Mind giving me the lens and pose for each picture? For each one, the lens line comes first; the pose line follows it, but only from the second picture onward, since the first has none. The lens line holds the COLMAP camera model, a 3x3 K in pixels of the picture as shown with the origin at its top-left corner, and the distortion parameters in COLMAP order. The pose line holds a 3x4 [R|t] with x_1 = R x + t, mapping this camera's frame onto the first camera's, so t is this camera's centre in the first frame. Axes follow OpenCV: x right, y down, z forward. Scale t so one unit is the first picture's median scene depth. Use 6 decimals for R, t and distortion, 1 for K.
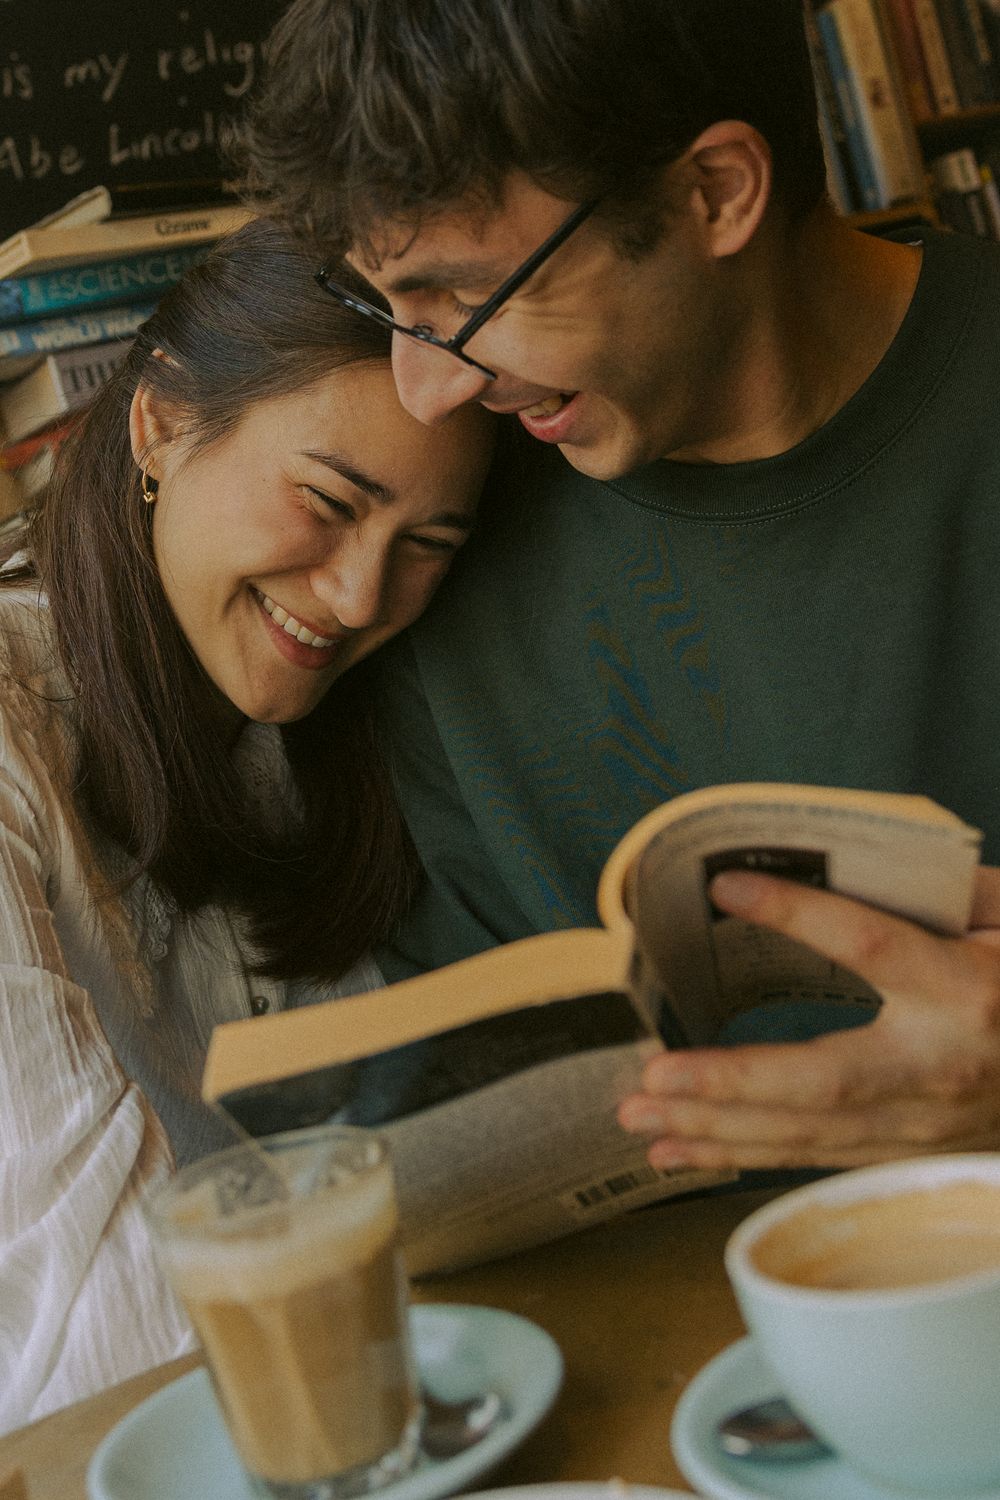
lens RADIAL K [[2061.0, 0, 374.2], [0, 2061.0, 556.8], [0, 0, 1]] dist [-0.022310, 0.000000]
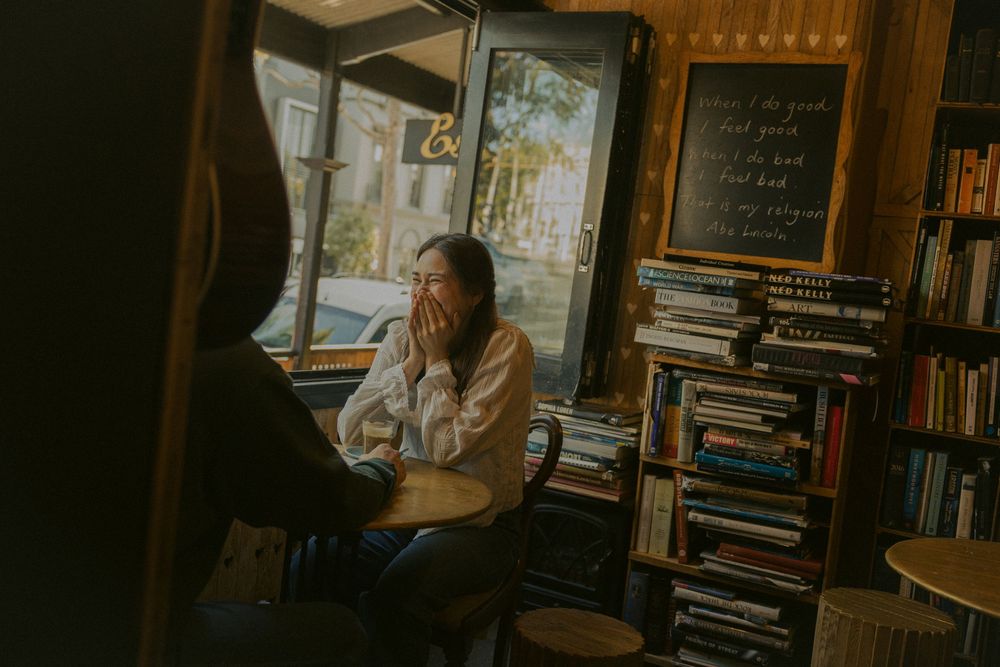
lens RADIAL K [[971.5, 0, 507.4], [0, 971.5, 327.8], [0, 0, 1]] dist [0.004787, 0.000000]
pose [[0.588988, 0.354156, -0.726406, 1.044526], [-0.274606, 0.933084, 0.232263, -0.381360], [0.760055, 0.062675, 0.646829, -0.392280]]
